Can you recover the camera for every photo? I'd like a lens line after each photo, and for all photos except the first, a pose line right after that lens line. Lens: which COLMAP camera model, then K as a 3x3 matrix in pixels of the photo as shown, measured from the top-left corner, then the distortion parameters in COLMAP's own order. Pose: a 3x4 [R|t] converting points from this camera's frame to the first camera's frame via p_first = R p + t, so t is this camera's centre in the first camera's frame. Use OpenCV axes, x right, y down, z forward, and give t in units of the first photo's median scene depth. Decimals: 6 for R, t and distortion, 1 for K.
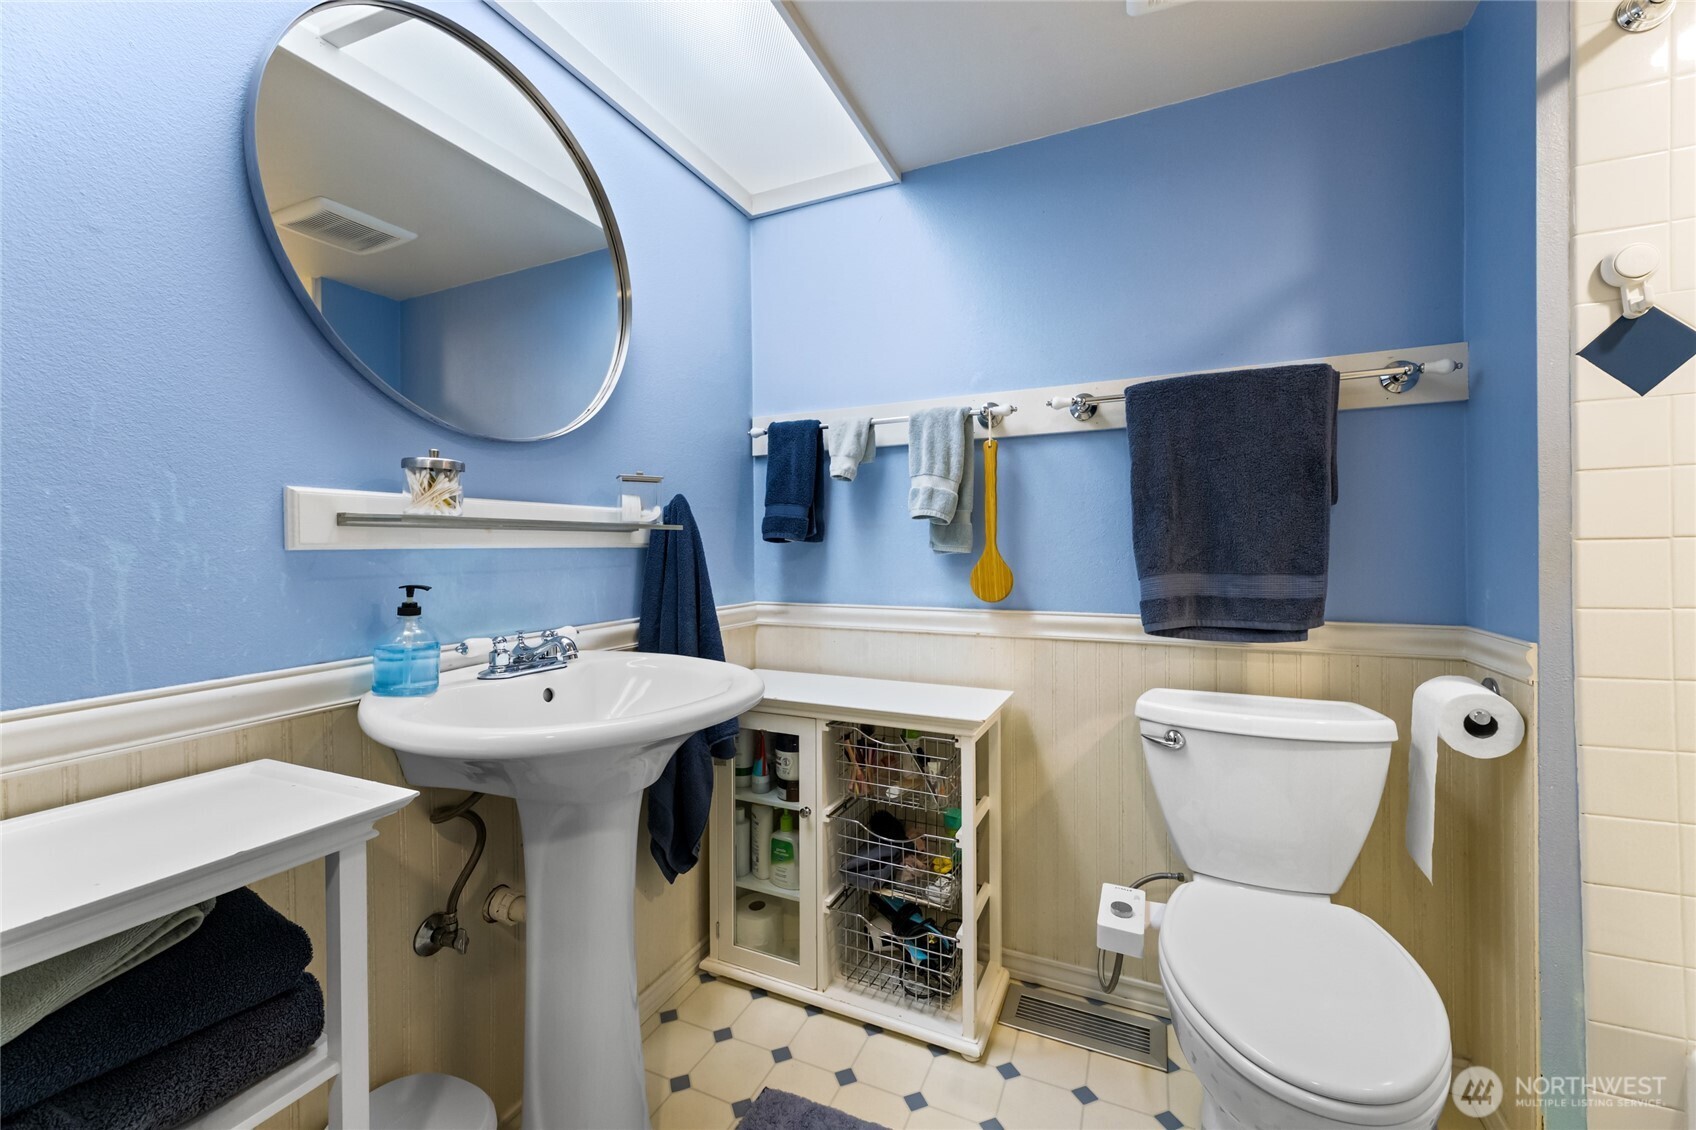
lens RADIAL K [[679.7, 0, 848.4], [0, 679.7, 547.3], [0, 0, 1]] dist [0.000861, -0.000103]
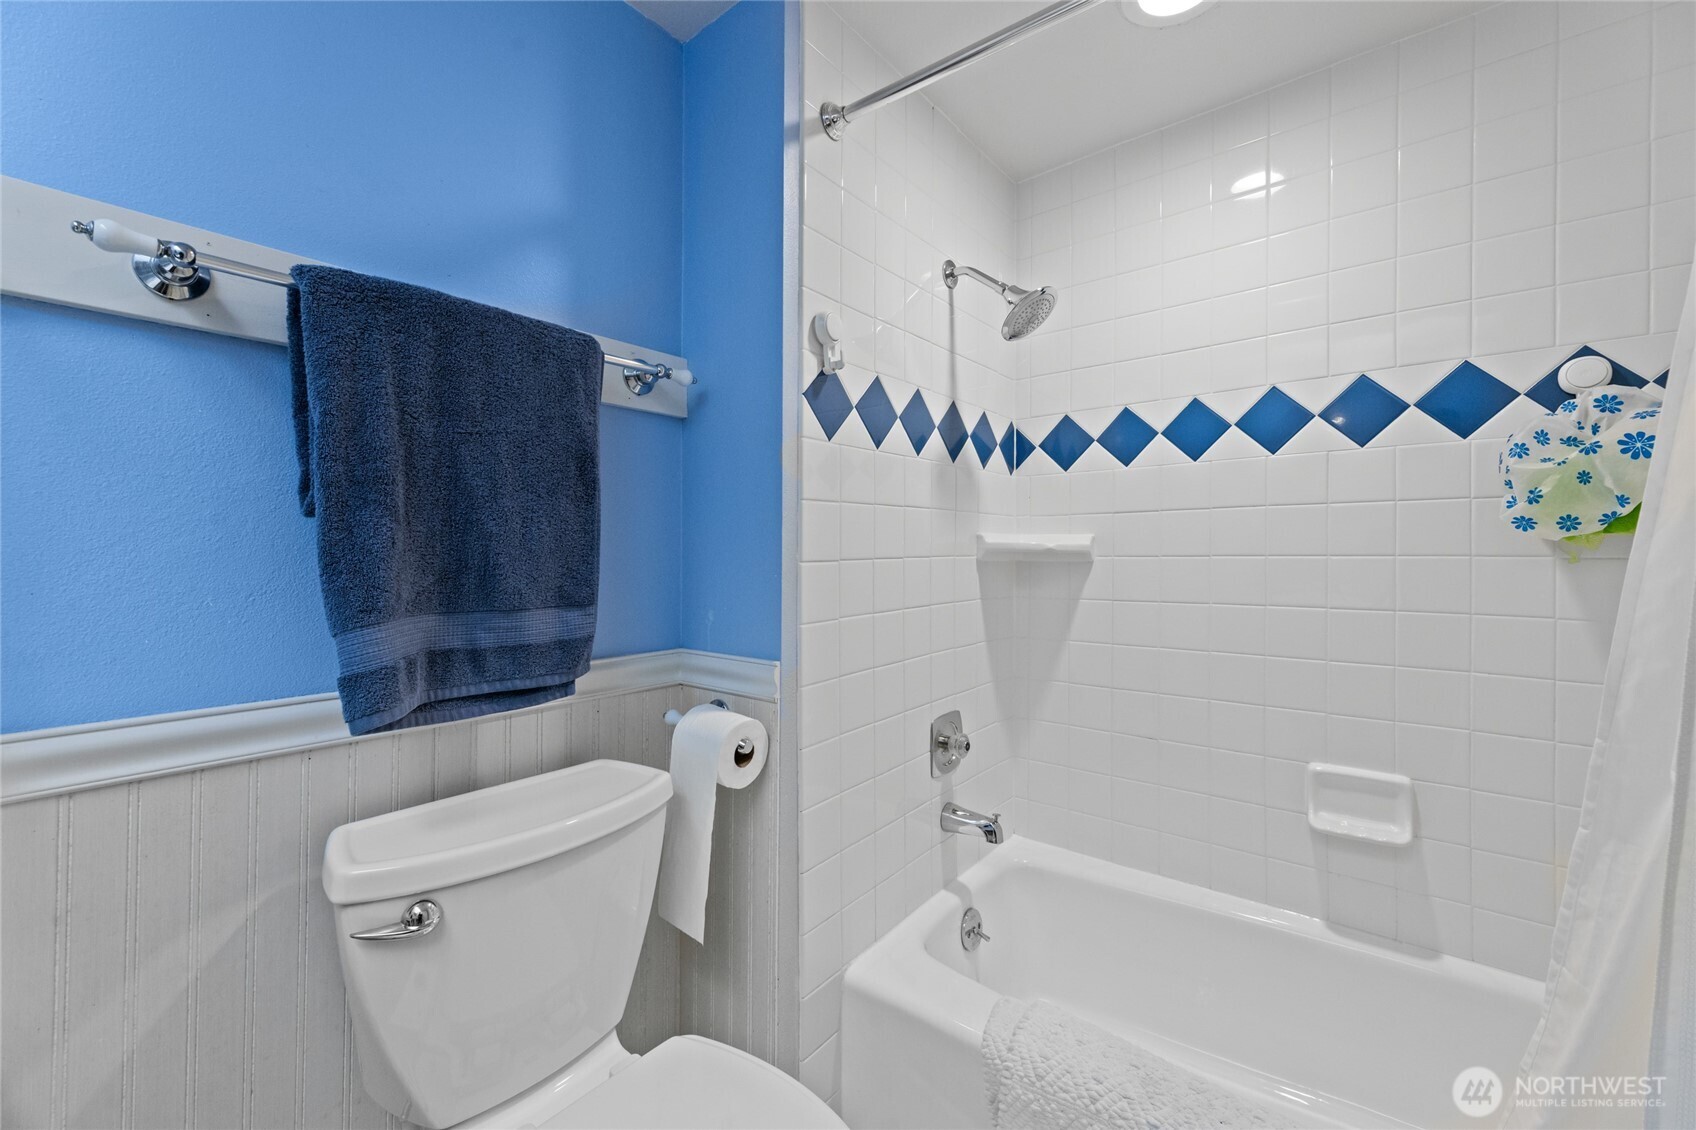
lens RADIAL K [[679.7, 0, 848.4], [0, 679.7, 547.3], [0, 0, 1]] dist [0.000861, -0.000103]
pose [[0.263926, 0.019493, 0.964346, 0.026480], [-0.000932, 0.999800, -0.019954, -0.010750], [-0.964542, 0.004368, 0.263892, 0.508814]]
